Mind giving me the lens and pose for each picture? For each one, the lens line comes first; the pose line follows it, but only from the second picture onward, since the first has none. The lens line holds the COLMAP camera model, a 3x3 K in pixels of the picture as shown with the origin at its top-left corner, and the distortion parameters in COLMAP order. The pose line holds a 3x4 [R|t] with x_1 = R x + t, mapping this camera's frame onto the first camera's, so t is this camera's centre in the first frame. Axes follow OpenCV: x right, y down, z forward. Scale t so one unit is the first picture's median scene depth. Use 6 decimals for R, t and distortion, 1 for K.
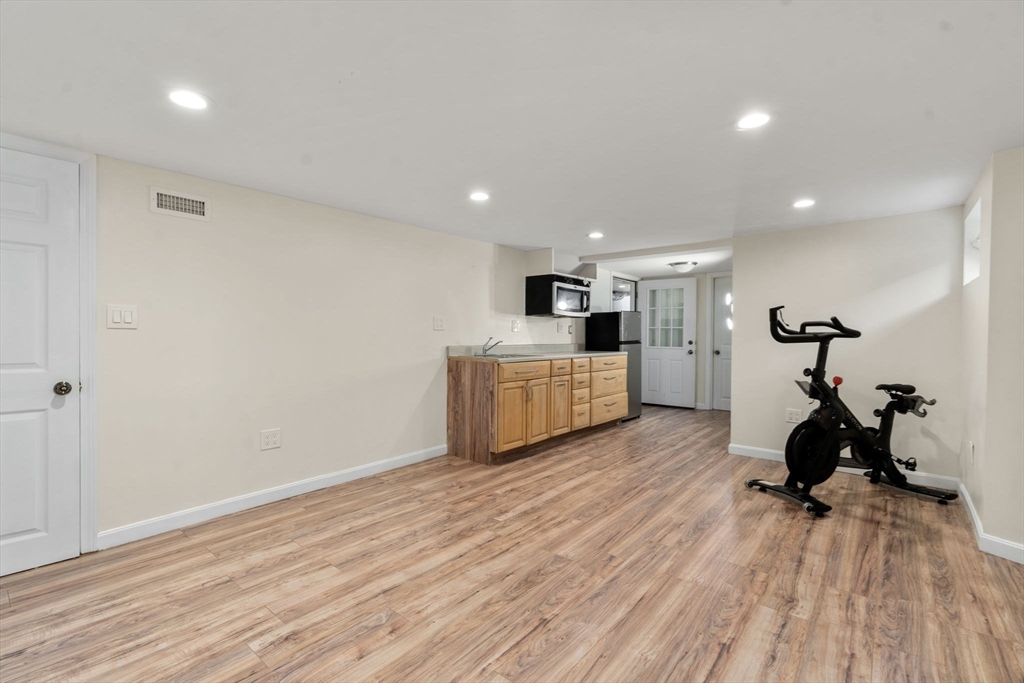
lens RADIAL K [[467.9, 0, 509.0], [0, 467.9, 335.9], [0, 0, 1]] dist [-0.000631, -0.000056]
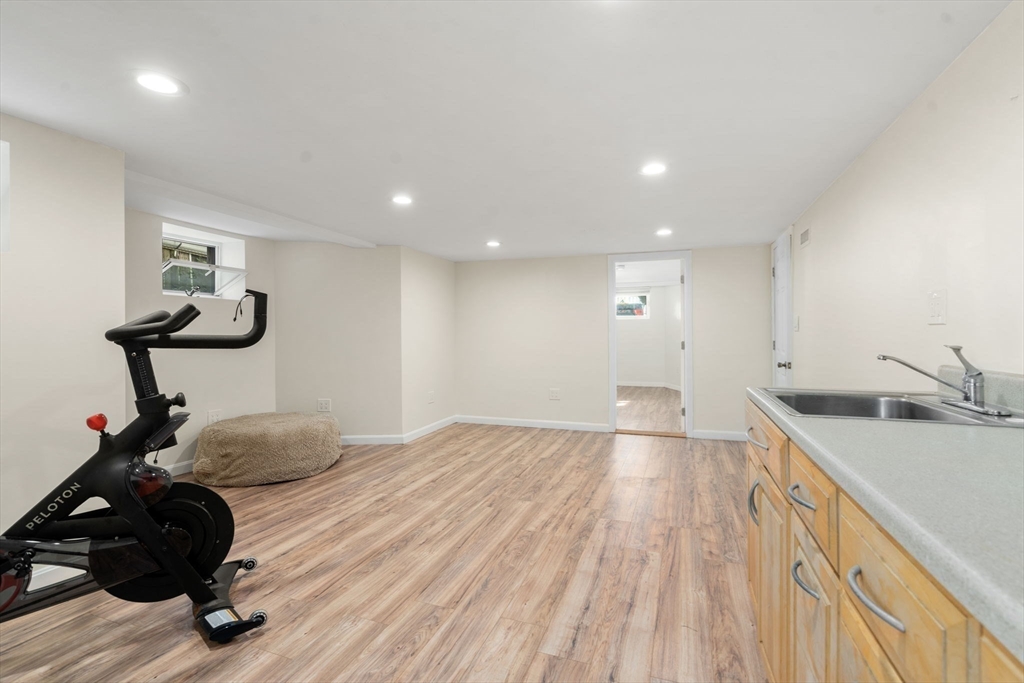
lens RADIAL K [[467.9, 0, 509.0], [0, 467.9, 335.9], [0, 0, 1]] dist [-0.000631, -0.000056]
pose [[-0.947023, -0.000485, -0.321166, 0.530005], [-0.001869, 0.999990, 0.004000, -0.004791], [0.321161, 0.004388, -0.947014, 2.023177]]
